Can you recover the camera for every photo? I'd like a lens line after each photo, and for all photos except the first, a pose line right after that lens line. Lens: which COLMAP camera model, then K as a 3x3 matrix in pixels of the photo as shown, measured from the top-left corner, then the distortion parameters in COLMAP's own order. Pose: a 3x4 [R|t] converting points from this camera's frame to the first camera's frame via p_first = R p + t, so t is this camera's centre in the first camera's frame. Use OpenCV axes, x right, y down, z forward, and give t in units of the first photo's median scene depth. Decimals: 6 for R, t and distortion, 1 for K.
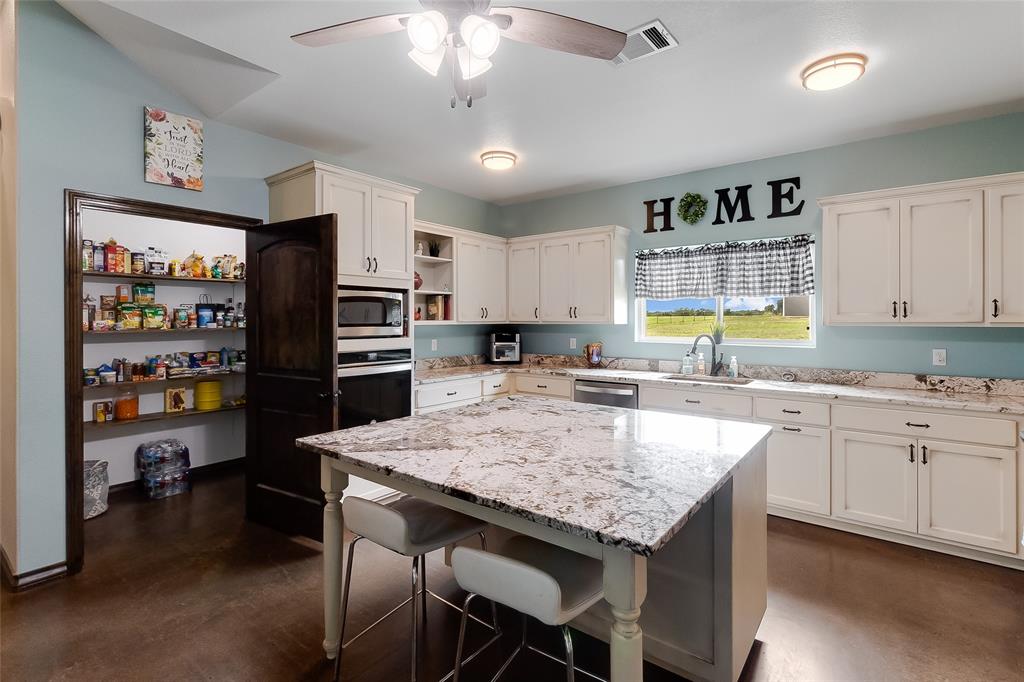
lens RADIAL K [[480.7, 0, 517.1], [0, 480.7, 320.7], [0, 0, 1]] dist [0.001180, 0.000095]
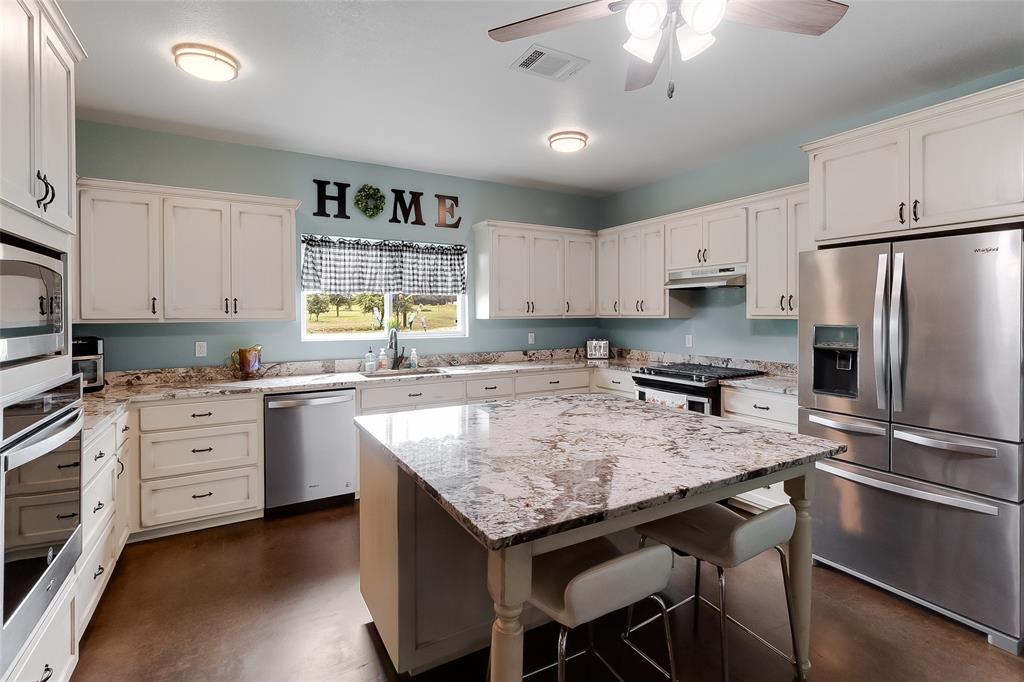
lens RADIAL K [[480.7, 0, 517.1], [0, 480.7, 320.7], [0, 0, 1]] dist [0.001180, 0.000095]
pose [[0.380084, -0.014739, 0.924835, -0.448979], [0.007955, 0.999888, 0.012665, -0.000544], [-0.924918, 0.002543, 0.380158, 0.369459]]
